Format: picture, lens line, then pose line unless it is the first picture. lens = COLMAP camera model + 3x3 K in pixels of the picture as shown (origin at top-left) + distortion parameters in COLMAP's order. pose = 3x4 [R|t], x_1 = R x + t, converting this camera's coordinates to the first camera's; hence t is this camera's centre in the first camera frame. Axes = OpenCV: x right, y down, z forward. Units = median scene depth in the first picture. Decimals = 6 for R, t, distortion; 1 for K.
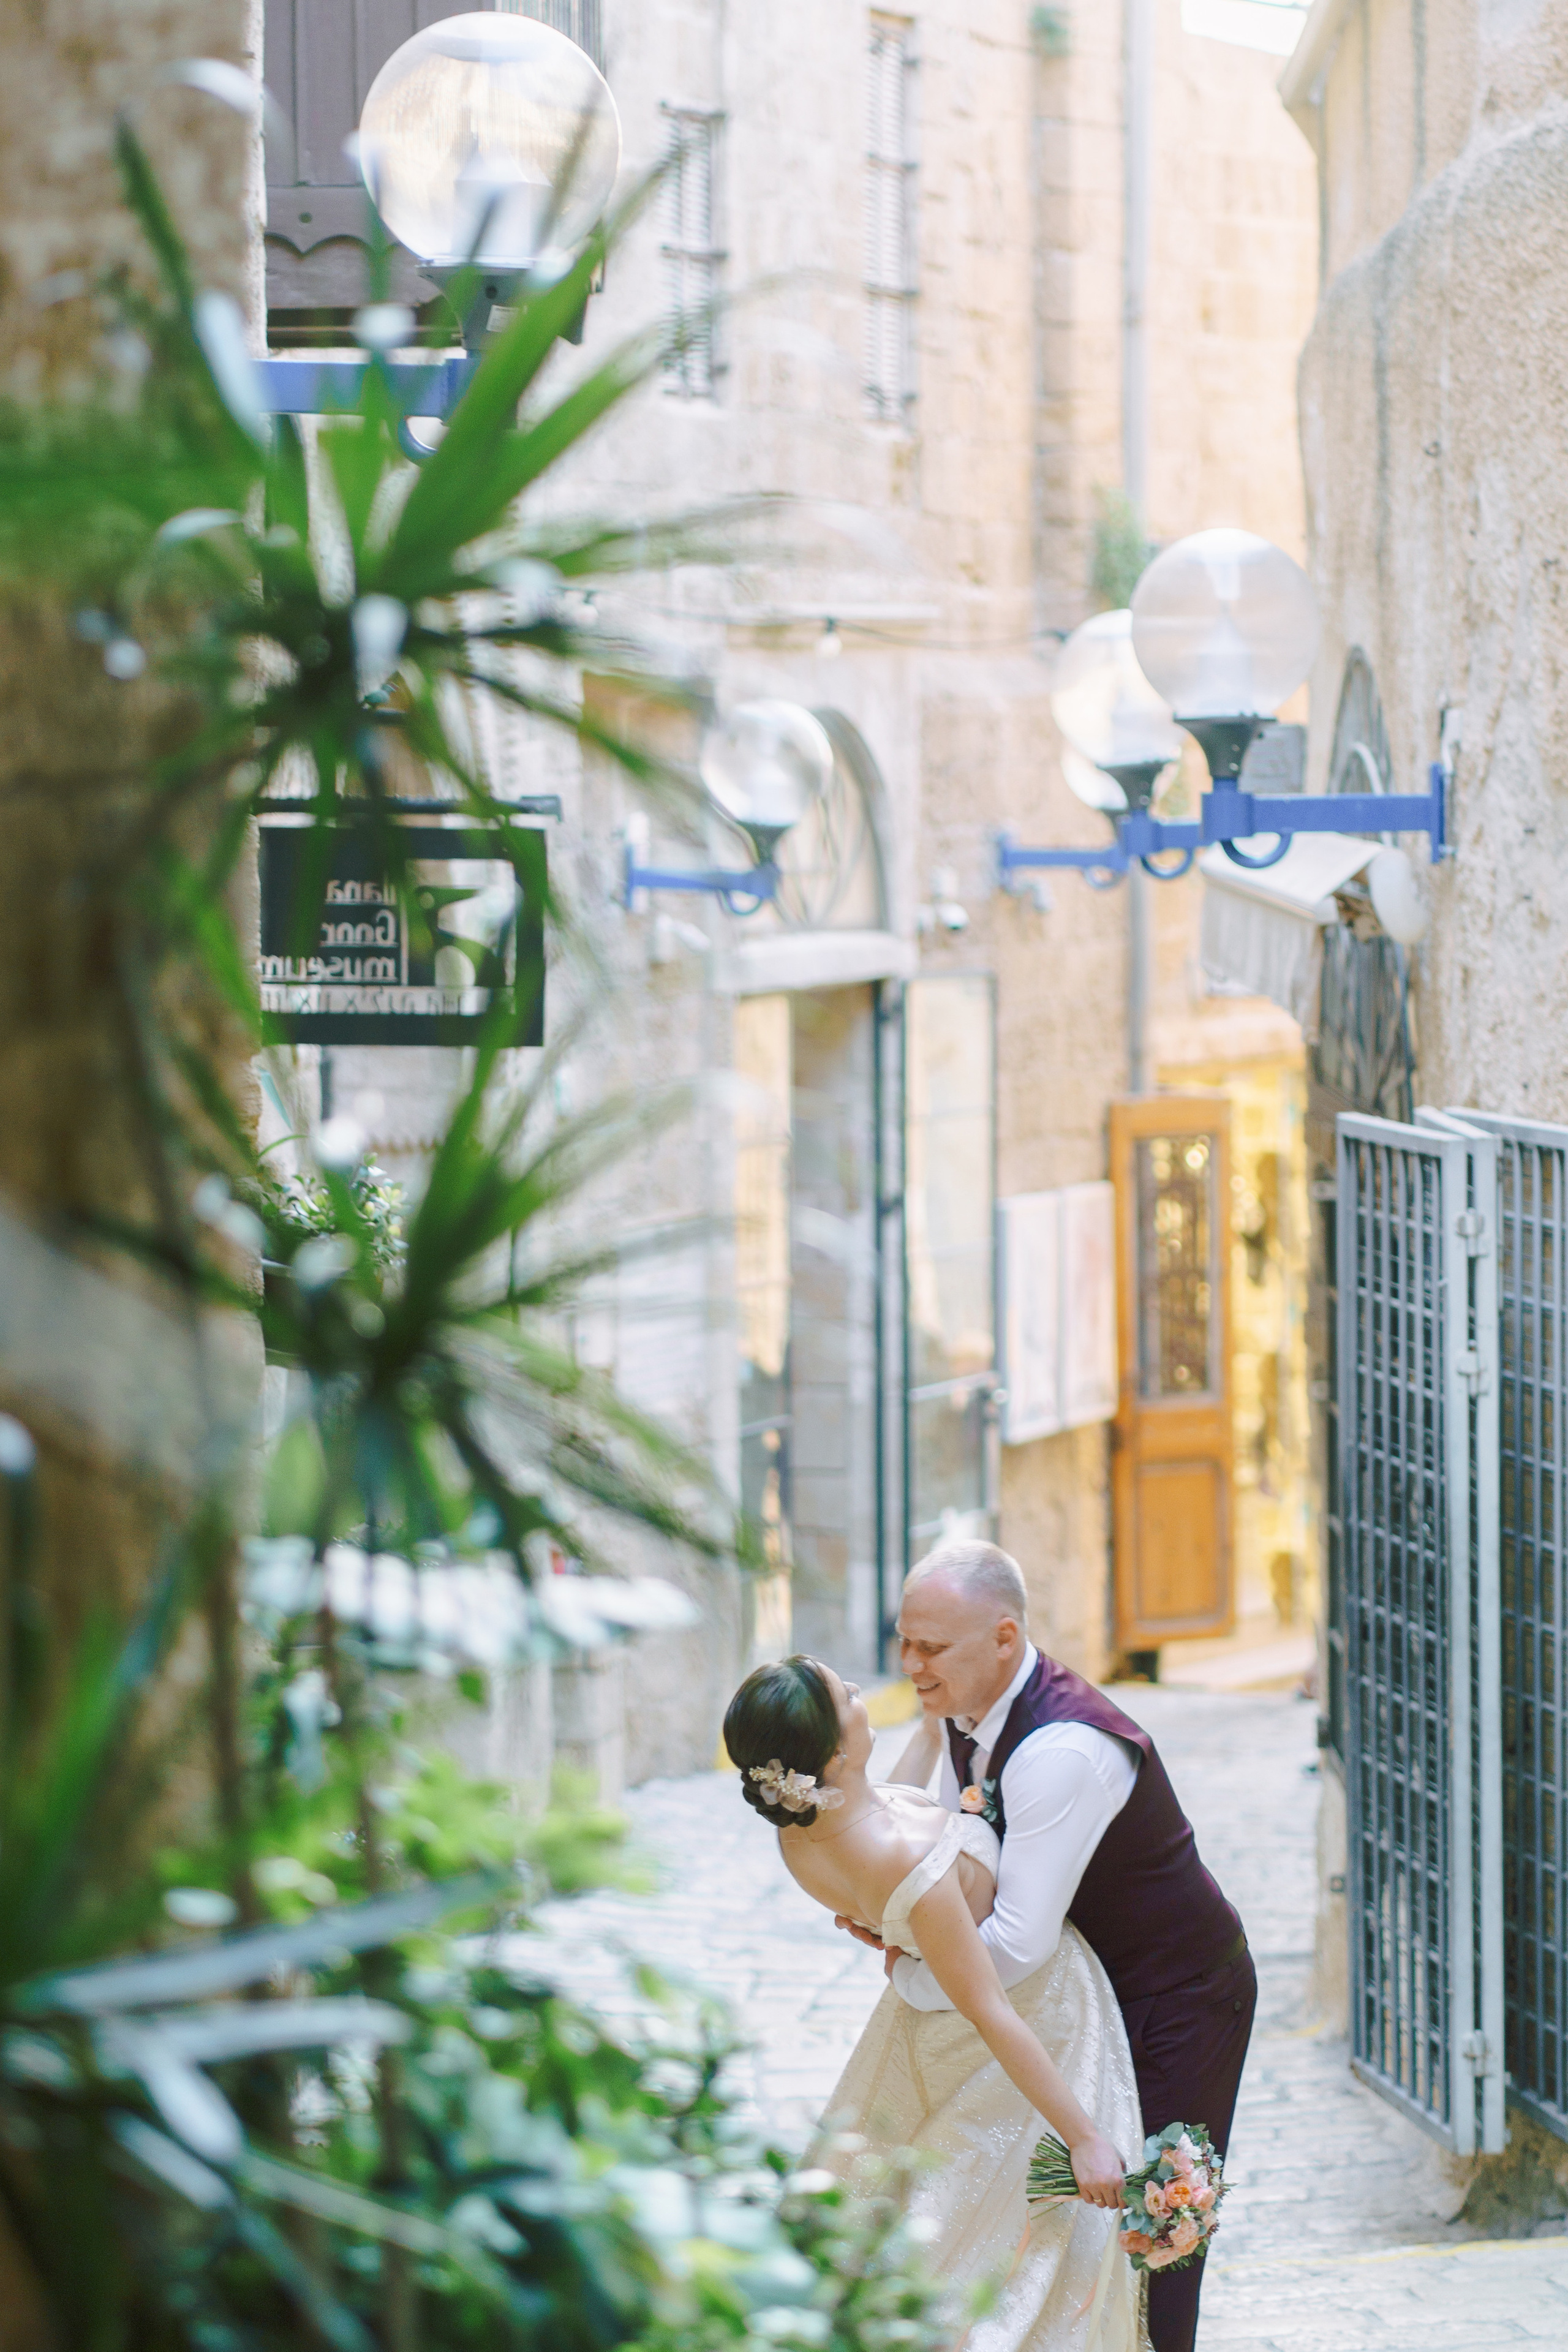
lens RADIAL K [[8201.7, 0, 784.8], [0, 8201.7, 978.2], [0, 0, 1]] dist [0.147317, -4.636962]
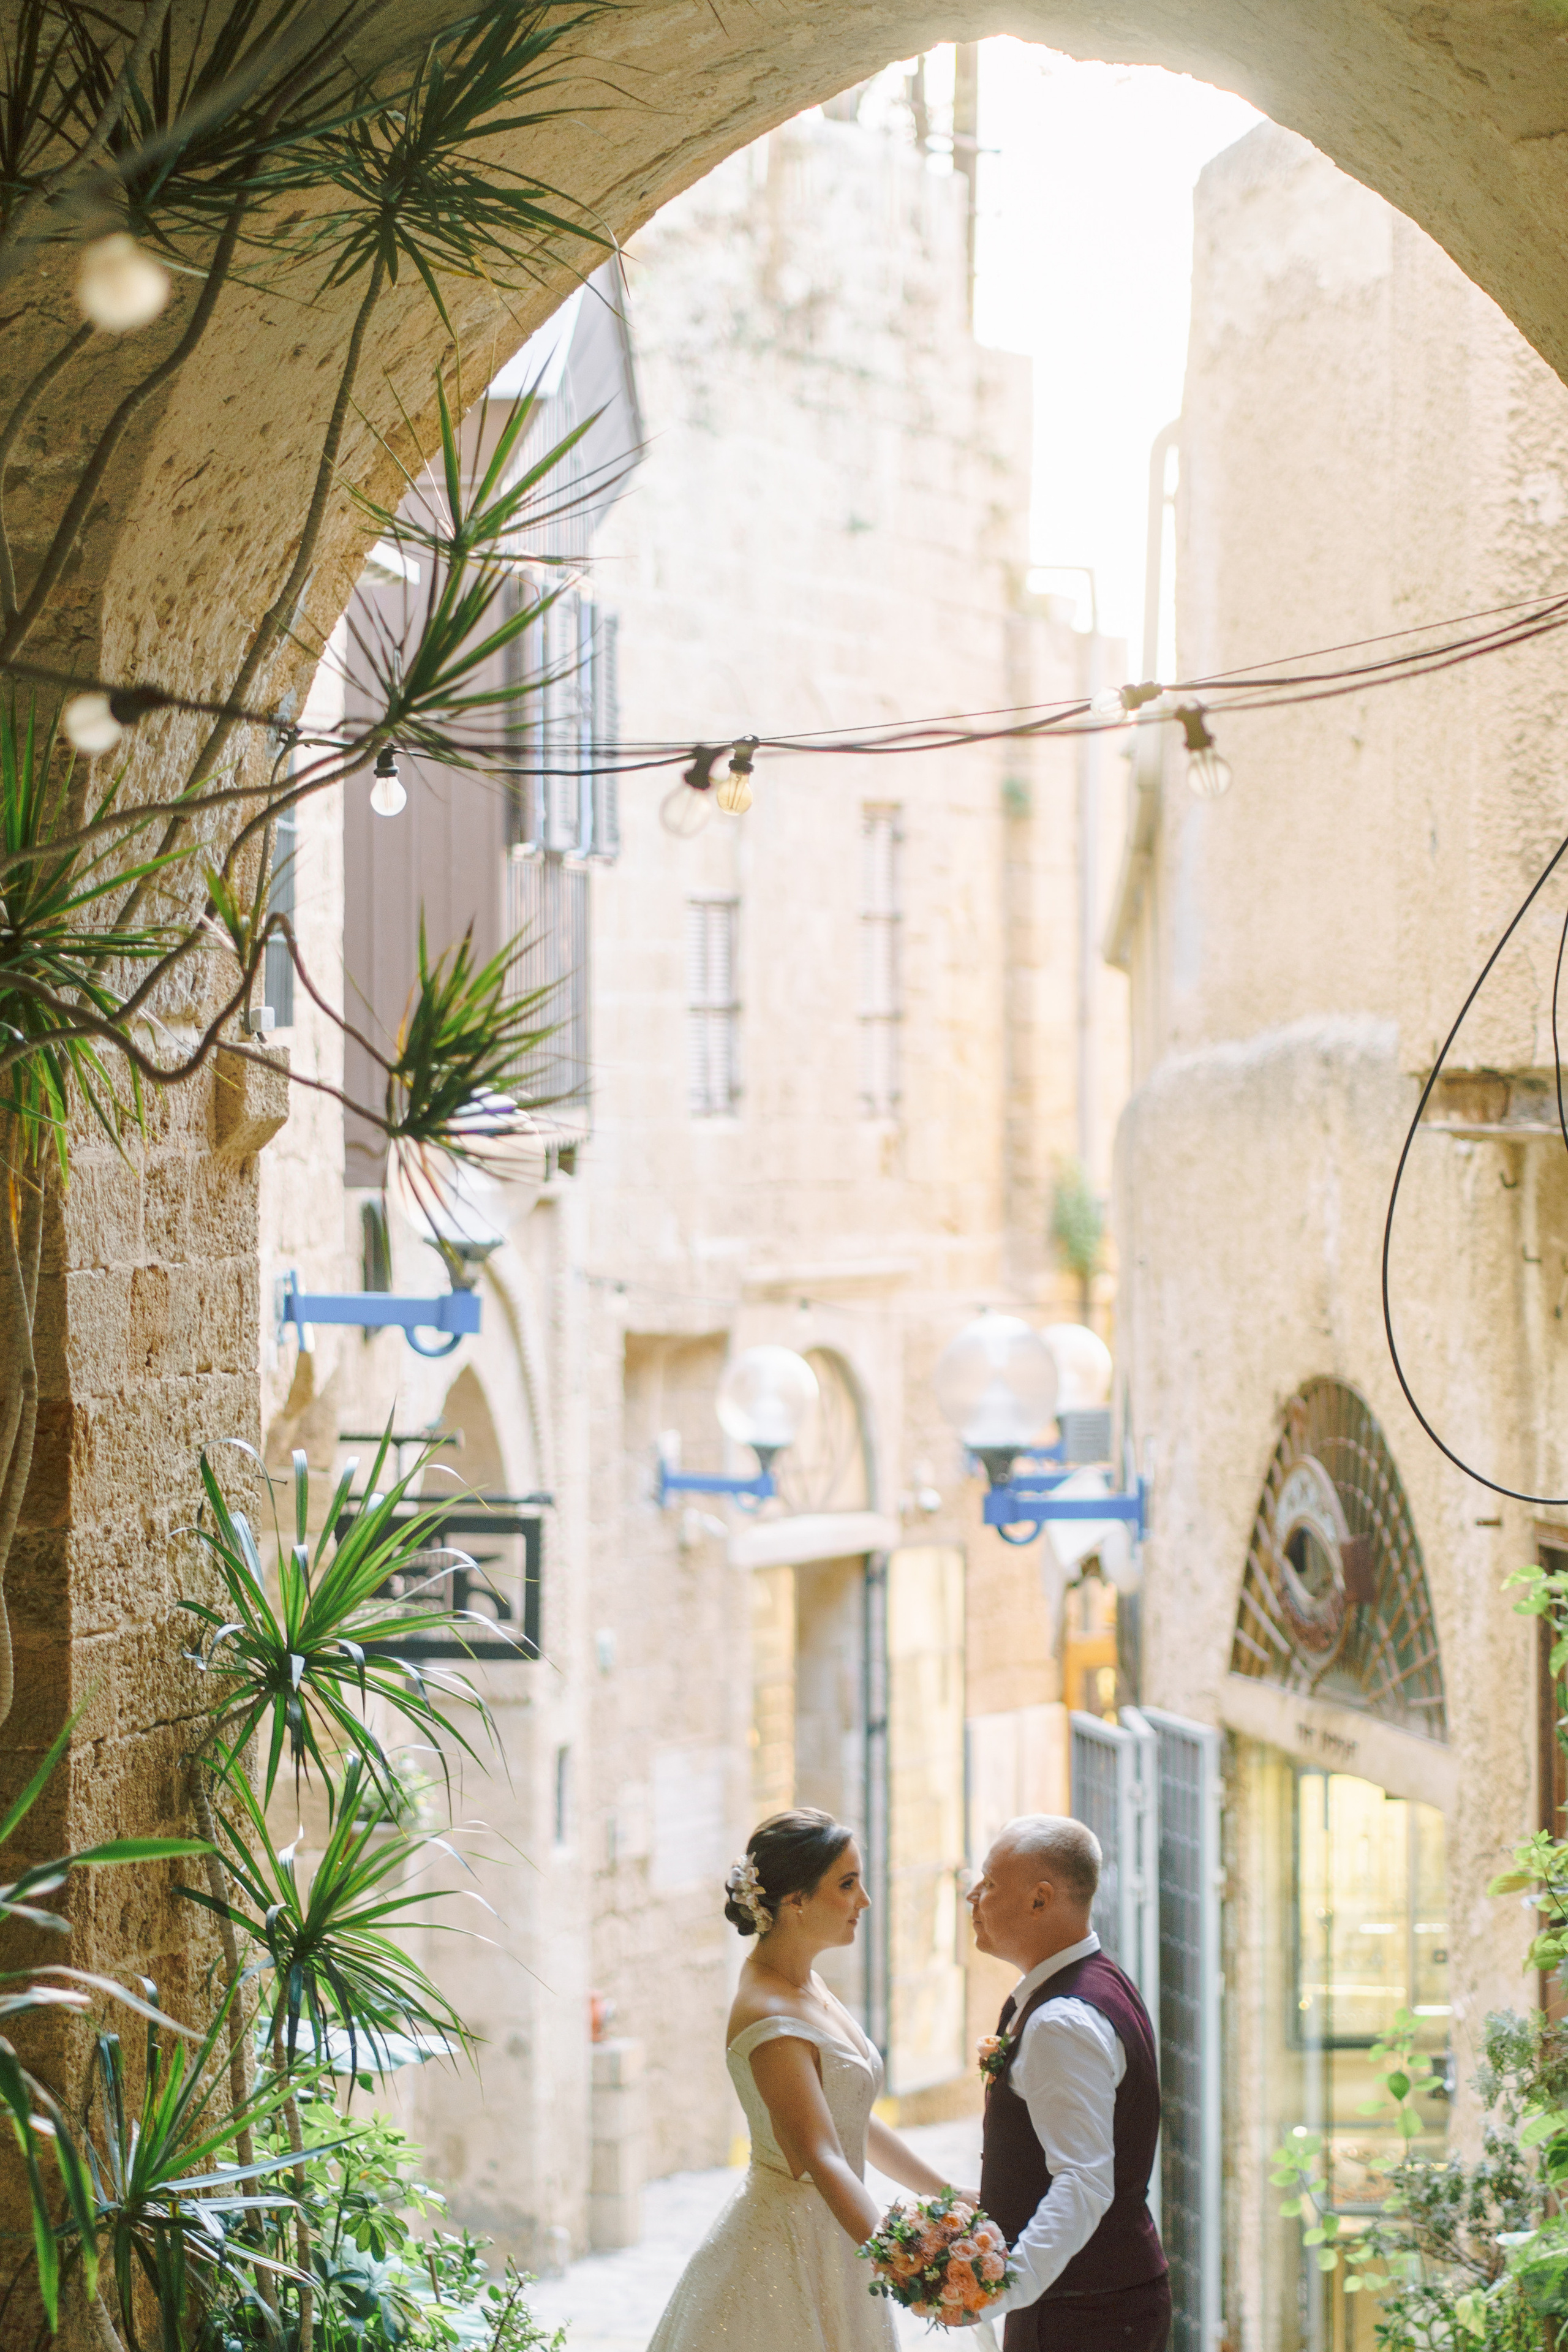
lens RADIAL K [[8201.7, 0, 784.8], [0, 8201.7, 978.2], [0, 0, 1]] dist [0.147317, -4.636962]
pose [[0.999668, 0.003352, -0.025529, 0.032806], [-0.004668, 0.998655, -0.051641, -0.024332], [0.025321, 0.051743, 0.998339, -0.307562]]
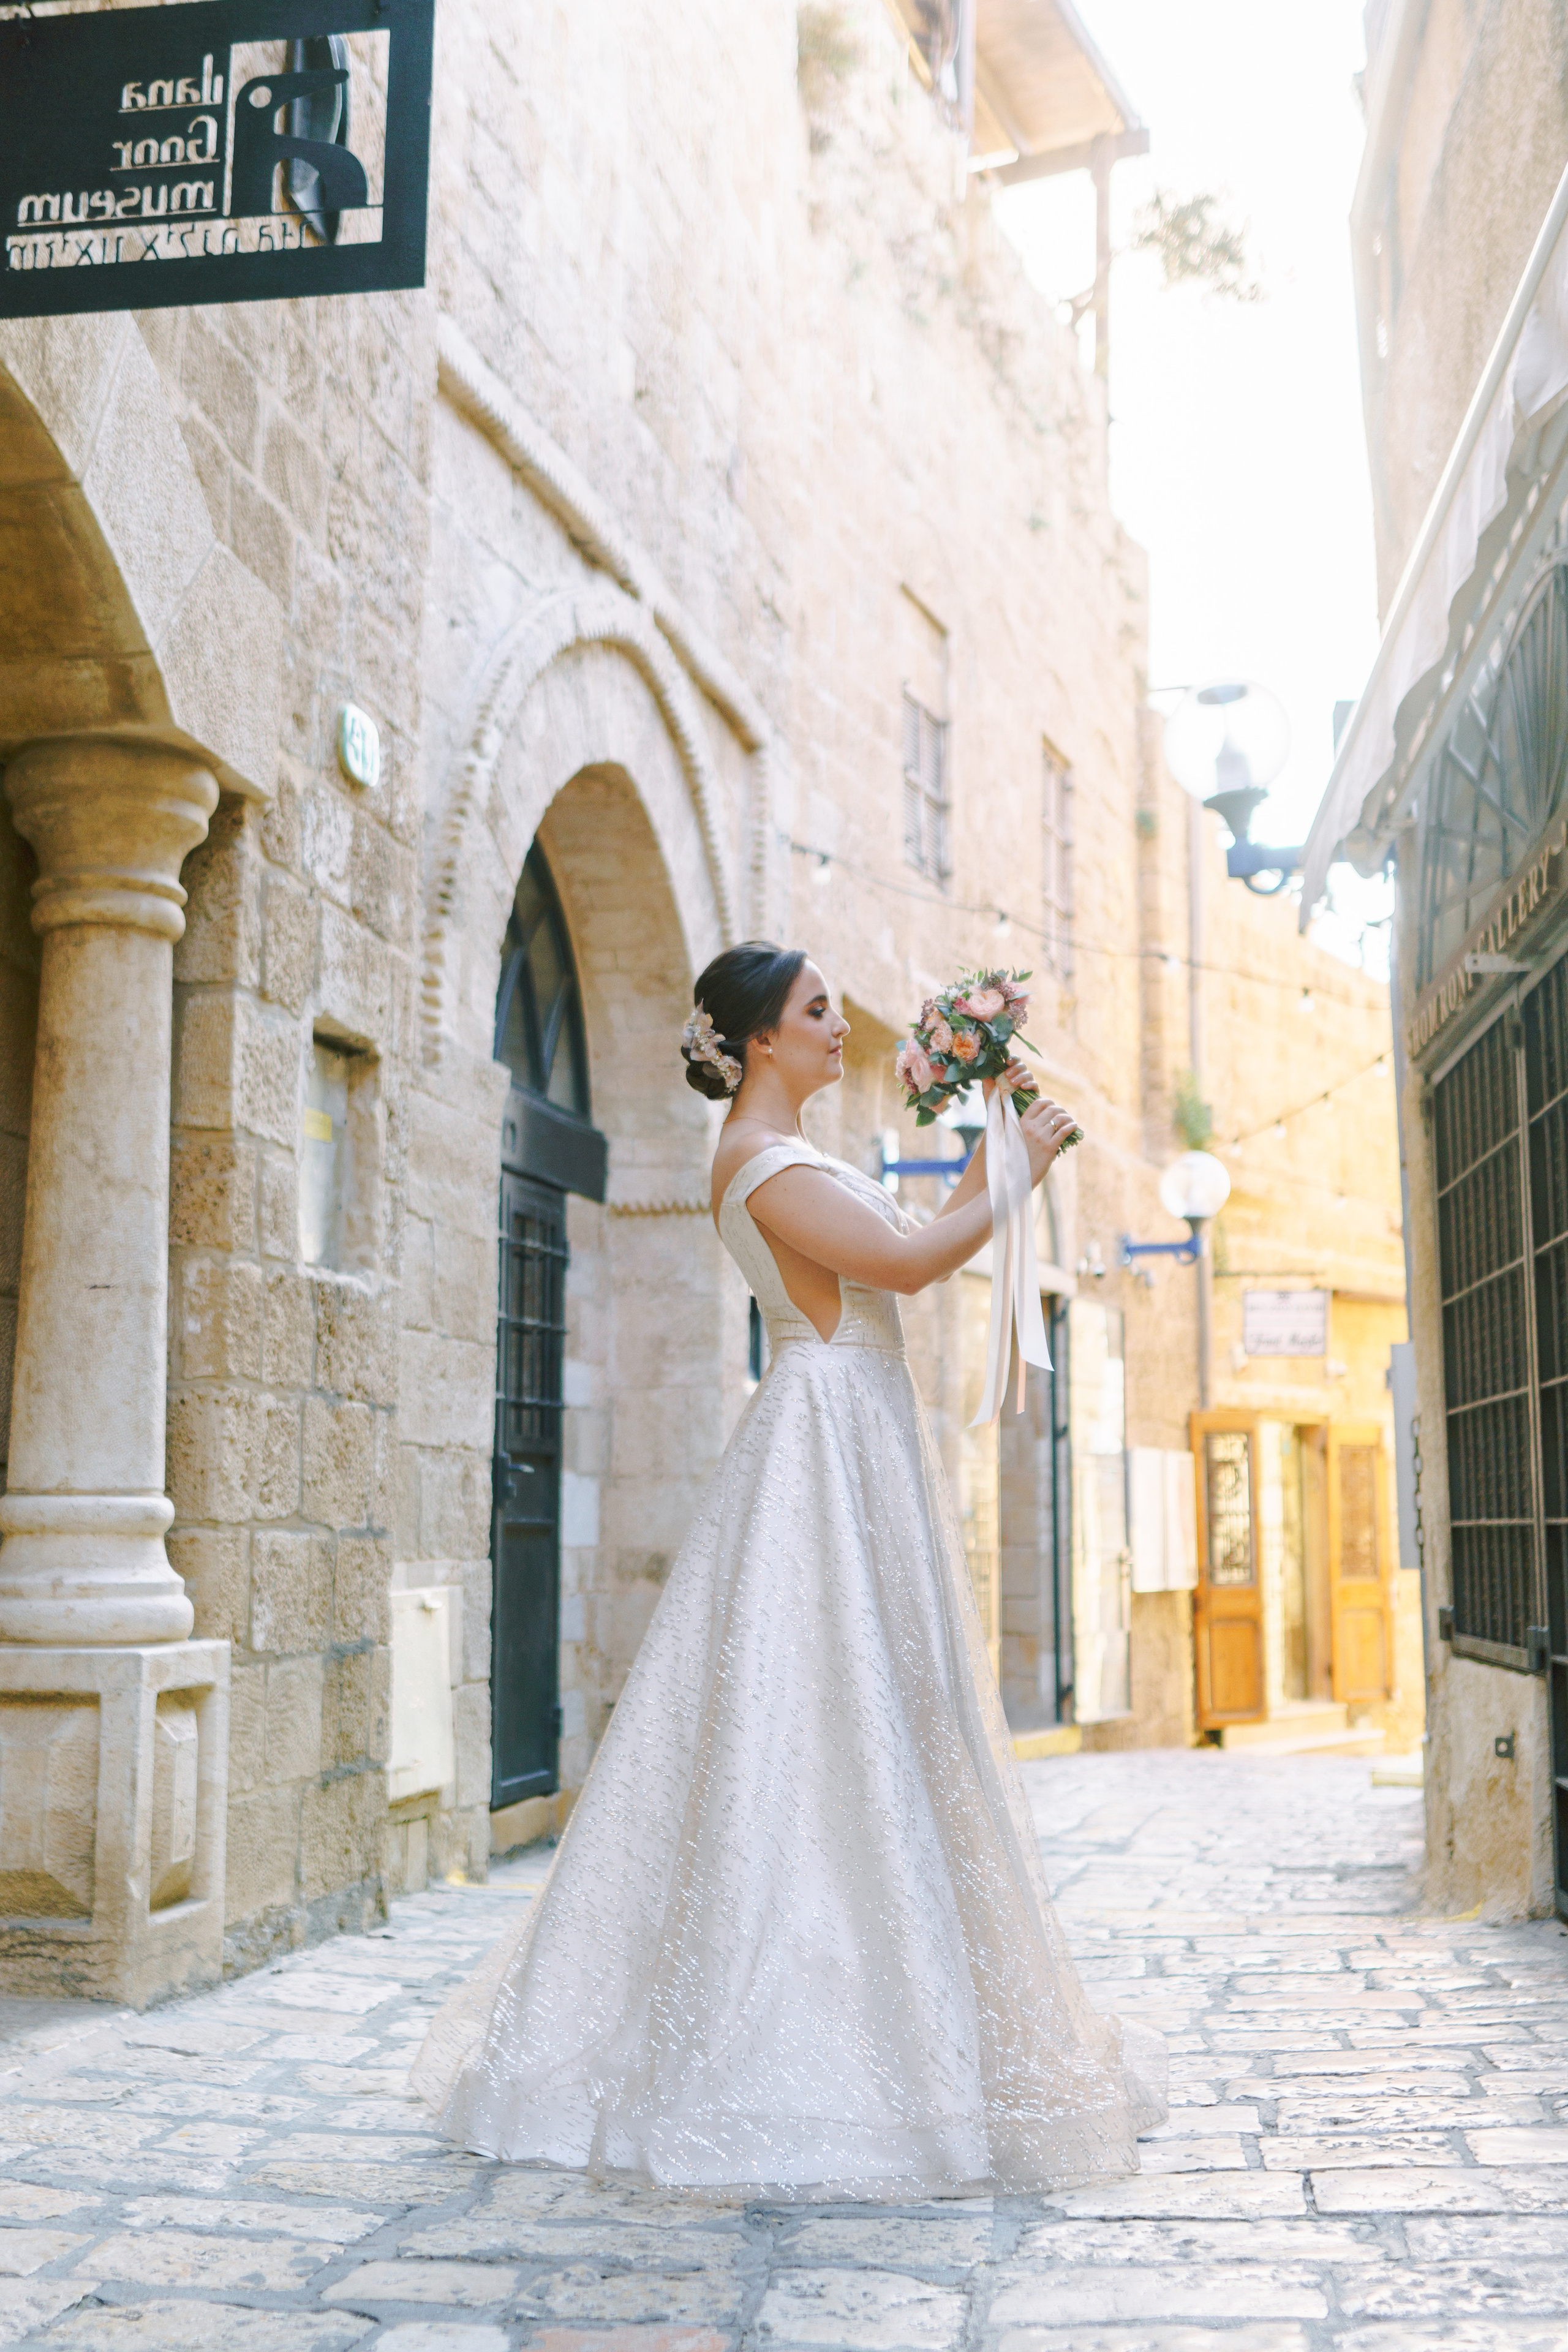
lens RADIAL K [[2545.0, 0, 784.0], [0, 2545.0, 1176.0], [0, 0, 1]] dist [-0.006545, -0.009024]
pose [[0.994341, -0.009014, -0.105856, 0.012759], [-0.009779, 0.984398, -0.175682, 0.071605], [0.105788, 0.175723, 0.978739, 0.509883]]
